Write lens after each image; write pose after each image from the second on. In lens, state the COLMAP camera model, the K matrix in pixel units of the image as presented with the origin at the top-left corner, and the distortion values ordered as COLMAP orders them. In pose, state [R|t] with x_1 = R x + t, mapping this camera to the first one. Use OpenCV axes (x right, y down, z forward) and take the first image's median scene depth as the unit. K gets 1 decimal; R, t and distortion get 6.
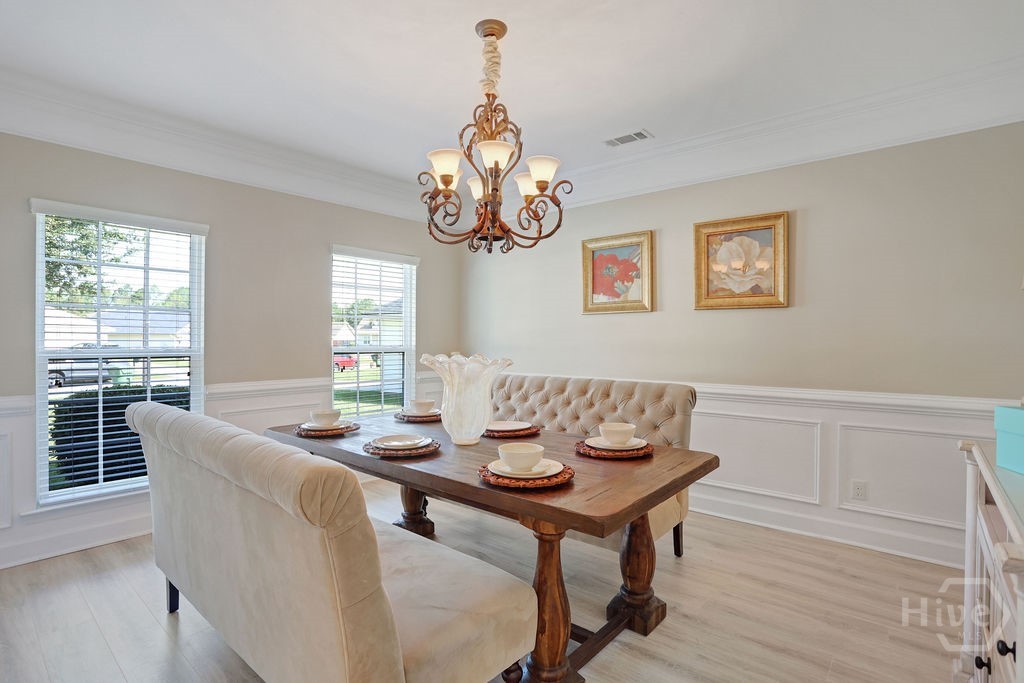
lens RADIAL K [[498.0, 0, 512.0], [0, 498.0, 341.5], [0, 0, 1]] dist [-0.001678, 0.000260]
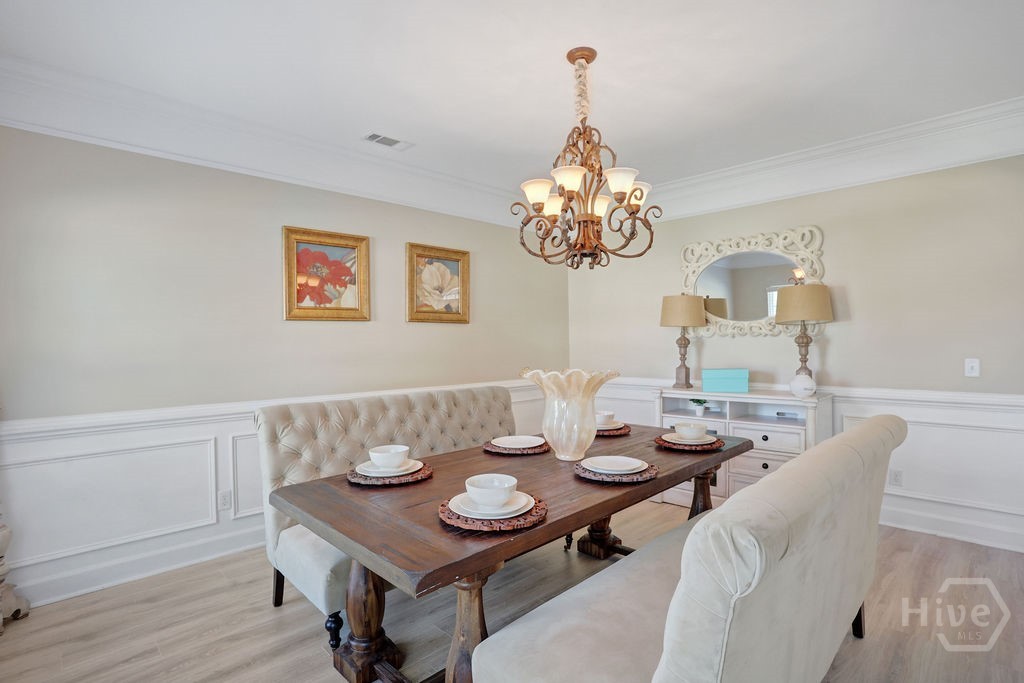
lens RADIAL K [[527.0, 0, 508.9], [0, 527.0, 338.0], [0, 0, 1]] dist [-0.060979, 0.028382]
pose [[0.095958, 0.007007, 0.995361, -0.745998], [0.021178, 0.999734, -0.009080, -0.014101], [-0.995160, 0.021951, 0.095784, 0.681715]]
